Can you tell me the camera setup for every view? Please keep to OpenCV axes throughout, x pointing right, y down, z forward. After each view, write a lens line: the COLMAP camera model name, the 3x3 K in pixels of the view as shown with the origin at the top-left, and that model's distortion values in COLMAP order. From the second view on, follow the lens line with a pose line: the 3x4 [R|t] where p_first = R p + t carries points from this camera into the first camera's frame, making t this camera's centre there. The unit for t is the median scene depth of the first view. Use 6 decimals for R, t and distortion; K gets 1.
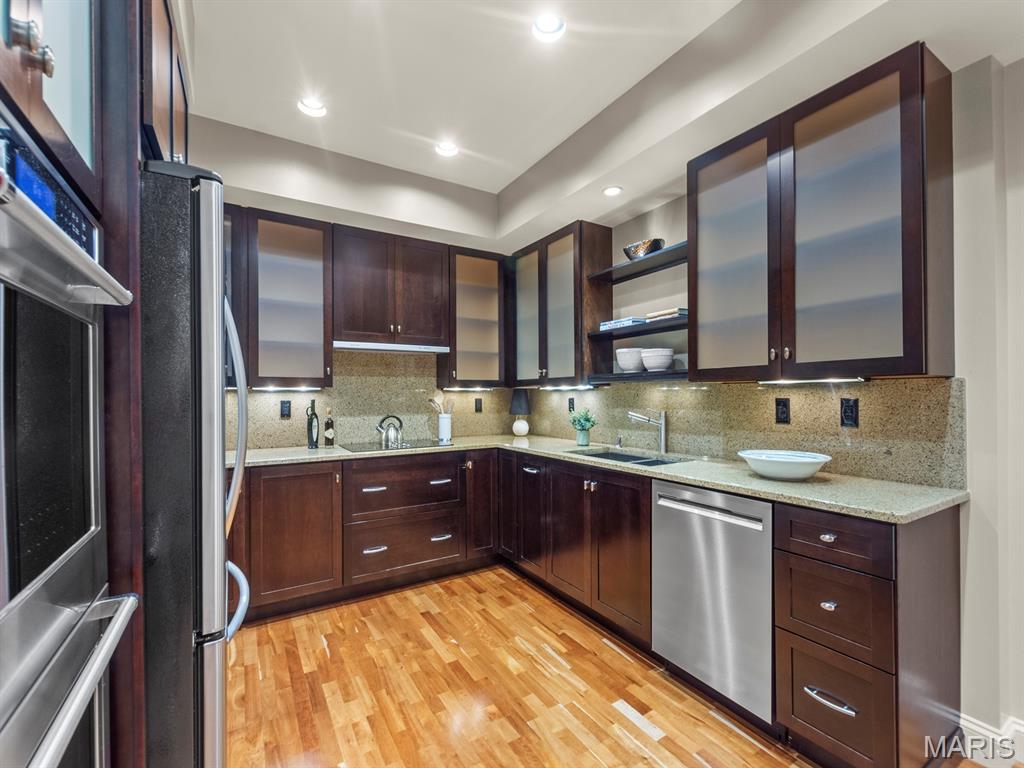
lens RADIAL K [[447.4, 0, 511.0], [0, 447.4, 392.2], [0, 0, 1]] dist [0.000044, -0.000479]
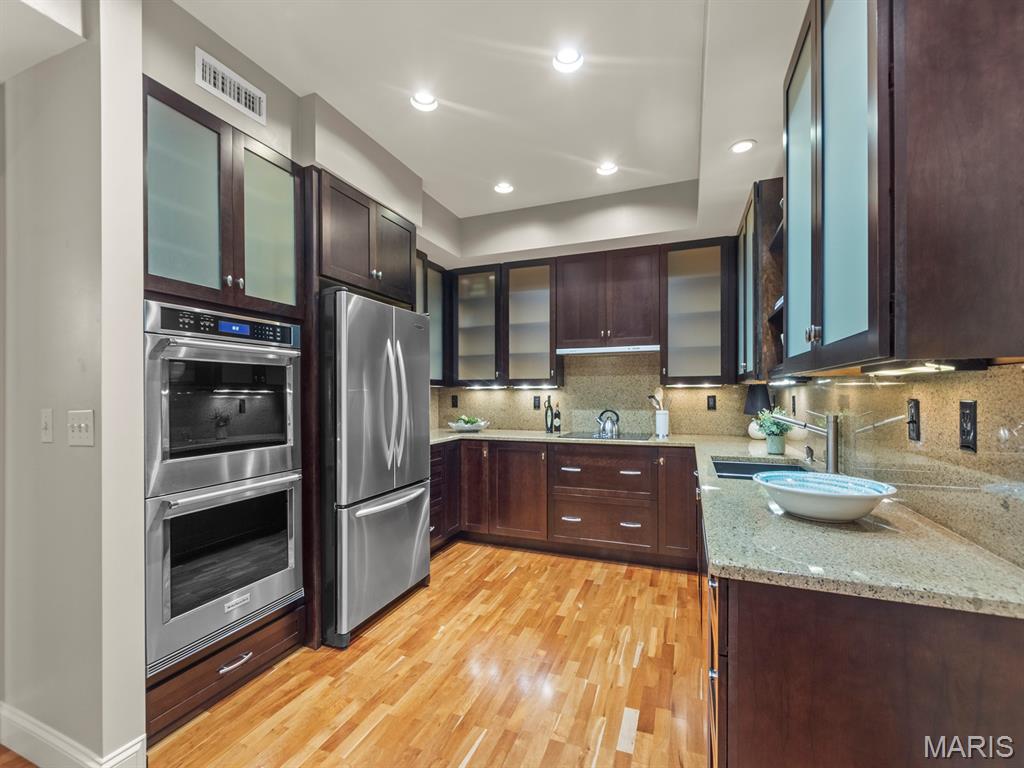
lens RADIAL K [[444.1, 0, 511.9], [0, 444.1, 389.7], [0, 0, 1]] dist [-0.000202, -0.000145]
pose [[0.602565, -0.001474, -0.798068, 0.534822], [0.005336, 0.999983, 0.002182, -0.003253], [0.798052, -0.005573, 0.602563, 0.134733]]
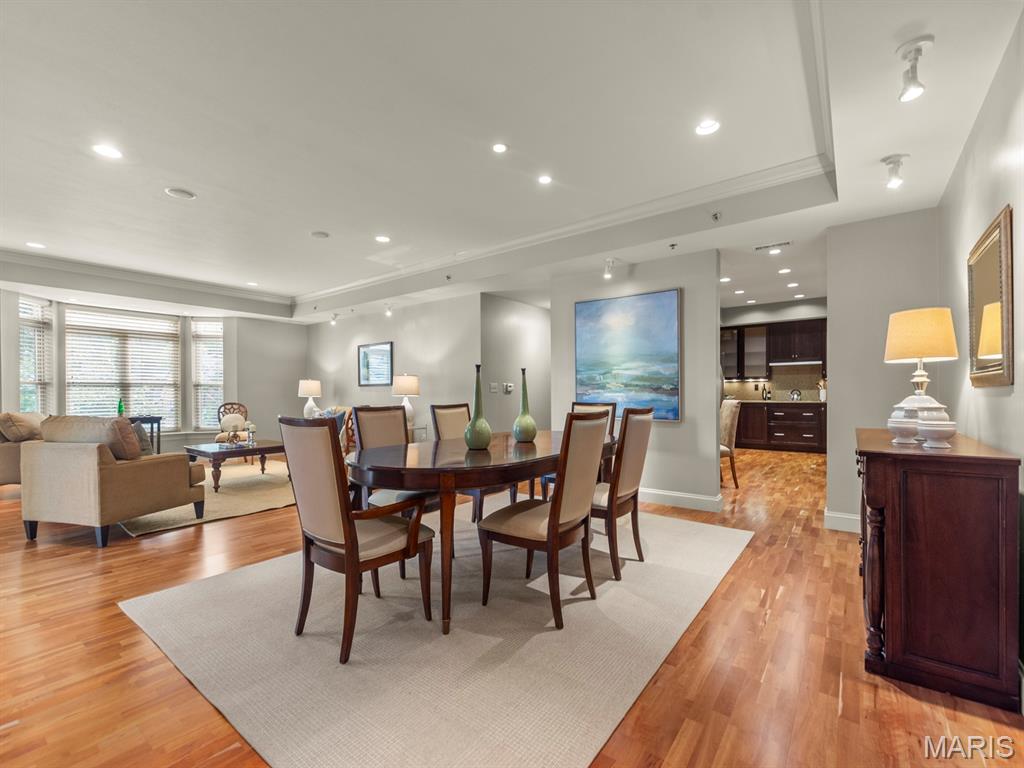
lens RADIAL K [[447.4, 0, 511.0], [0, 447.4, 392.2], [0, 0, 1]] dist [0.000044, -0.000479]
pose [[0.353680, 0.003078, -0.935361, 1.718930], [0.008931, 0.999938, 0.006668, 0.037841], [0.935324, -0.010712, 0.353630, -1.588518]]
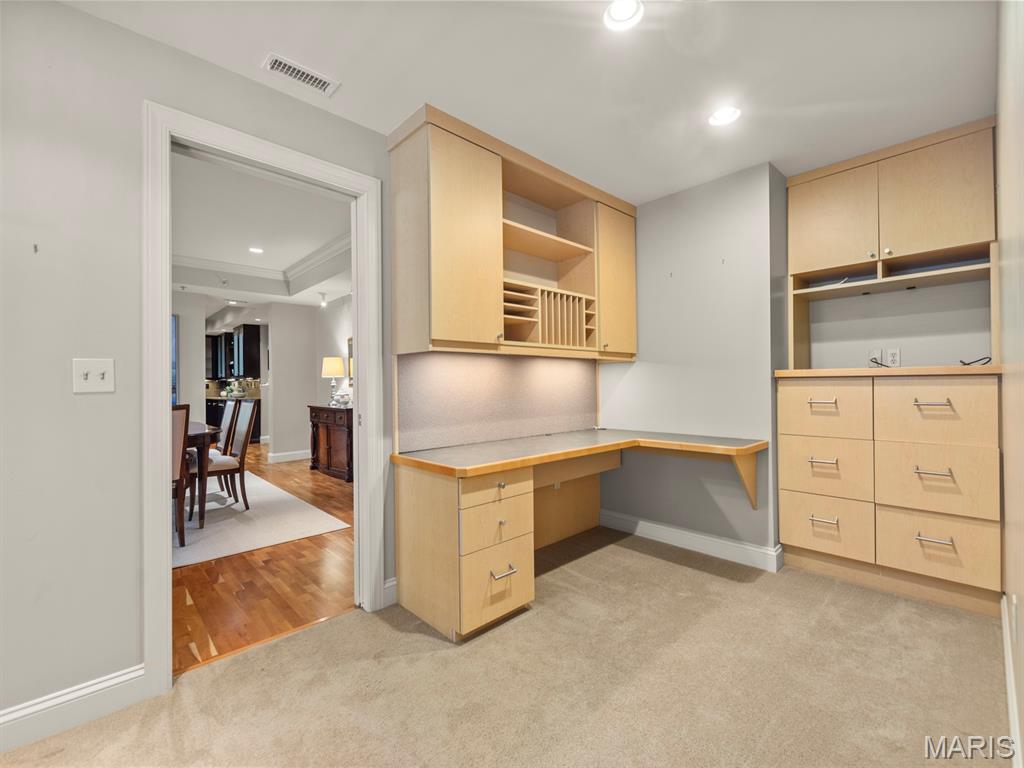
lens RADIAL K [[444.1, 0, 511.9], [0, 444.1, 389.7], [0, 0, 1]] dist [-0.000202, -0.000145]
pose [[0.978000, -0.007773, 0.208459, 1.601967], [0.005139, 0.999900, 0.013173, 0.029748], [-0.208541, -0.011812, 0.977942, -2.835116]]
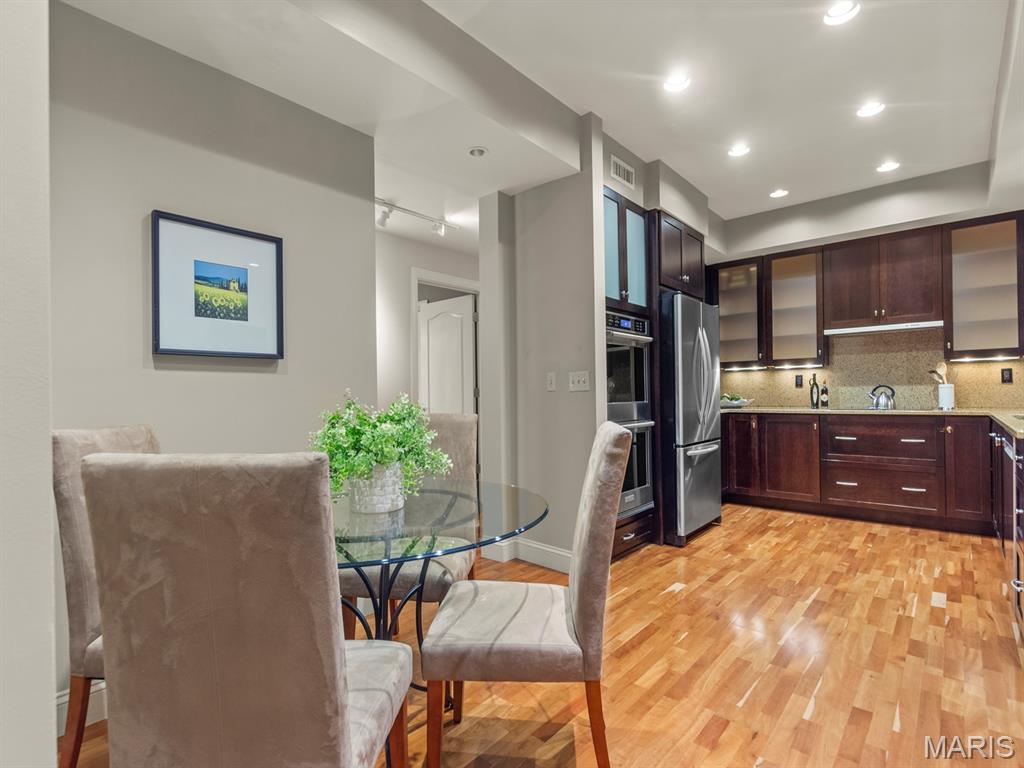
lens RADIAL K [[502.8, 0, 511.2], [0, 502.8, 388.1], [0, 0, 1]] dist [-0.001007, -0.002022]
pose [[0.295637, -0.007997, -0.955267, 0.793289], [0.016982, 0.999851, -0.003114, 0.051661], [0.955150, -0.015302, 0.295728, -0.379889]]
